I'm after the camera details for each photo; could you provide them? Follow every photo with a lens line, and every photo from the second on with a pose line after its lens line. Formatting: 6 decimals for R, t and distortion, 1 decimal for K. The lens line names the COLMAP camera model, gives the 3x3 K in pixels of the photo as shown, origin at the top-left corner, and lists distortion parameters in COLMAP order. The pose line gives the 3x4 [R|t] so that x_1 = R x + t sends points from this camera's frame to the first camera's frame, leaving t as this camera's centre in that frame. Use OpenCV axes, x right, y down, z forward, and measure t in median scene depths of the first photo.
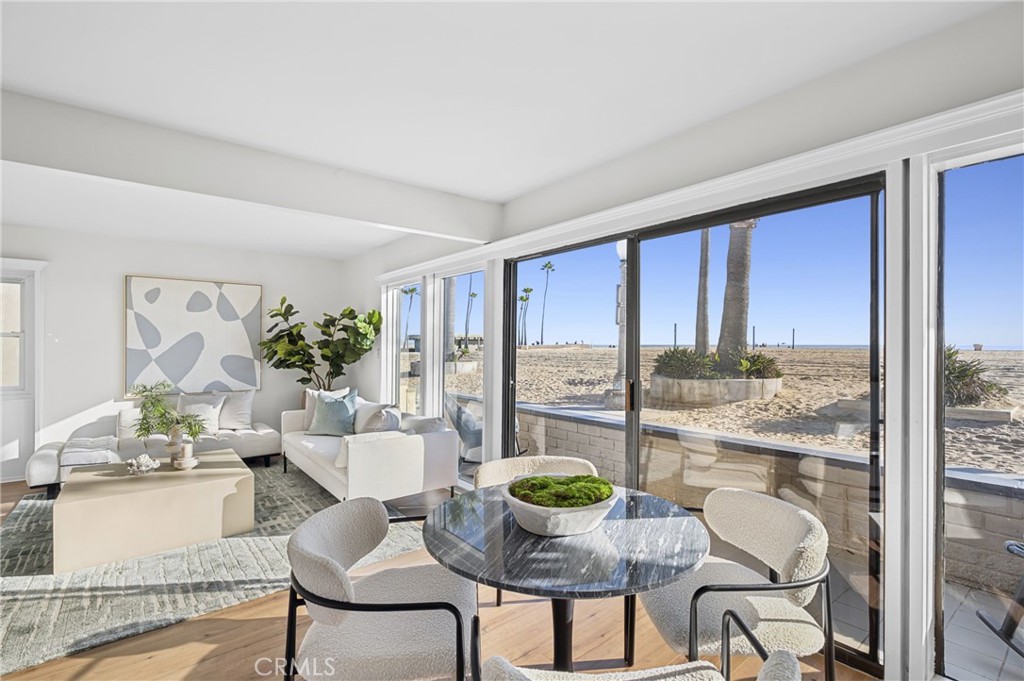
lens RADIAL K [[479.4, 0, 511.9], [0, 479.4, 343.5], [0, 0, 1]] dist [0.002544, 0.000263]
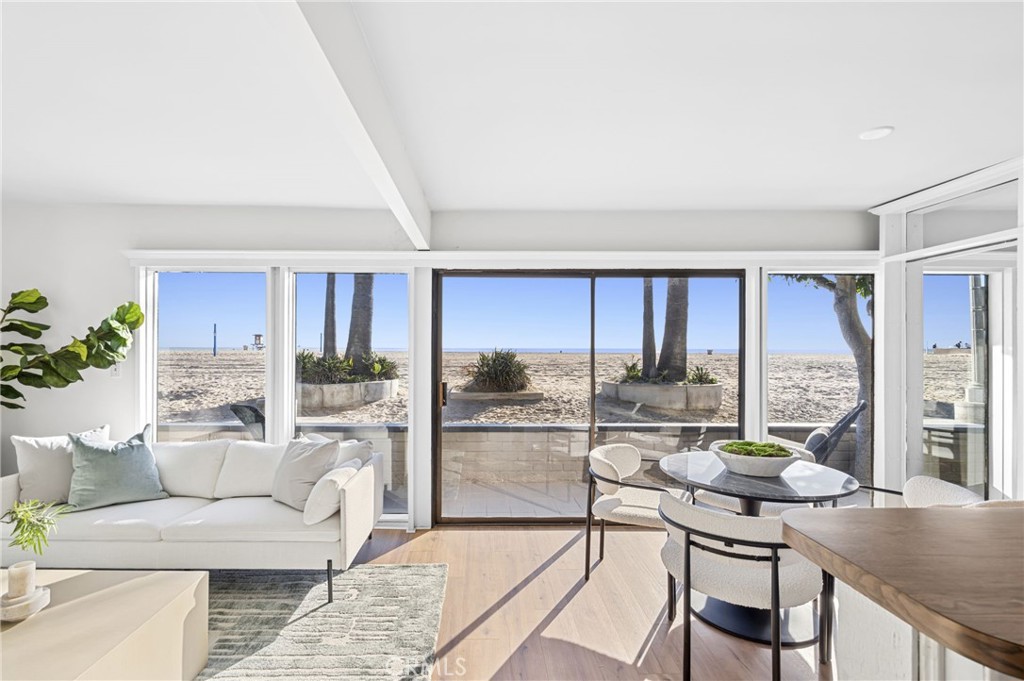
lens RADIAL K [[479.4, 0, 510.6], [0, 479.4, 344.2], [0, 0, 1]] dist [0.002544, 0.000263]
pose [[0.627339, 0.007743, 0.778708, -0.186194], [-0.004330, 0.999970, -0.006455, -0.004416], [-0.778734, 0.000678, 0.627354, 0.073271]]
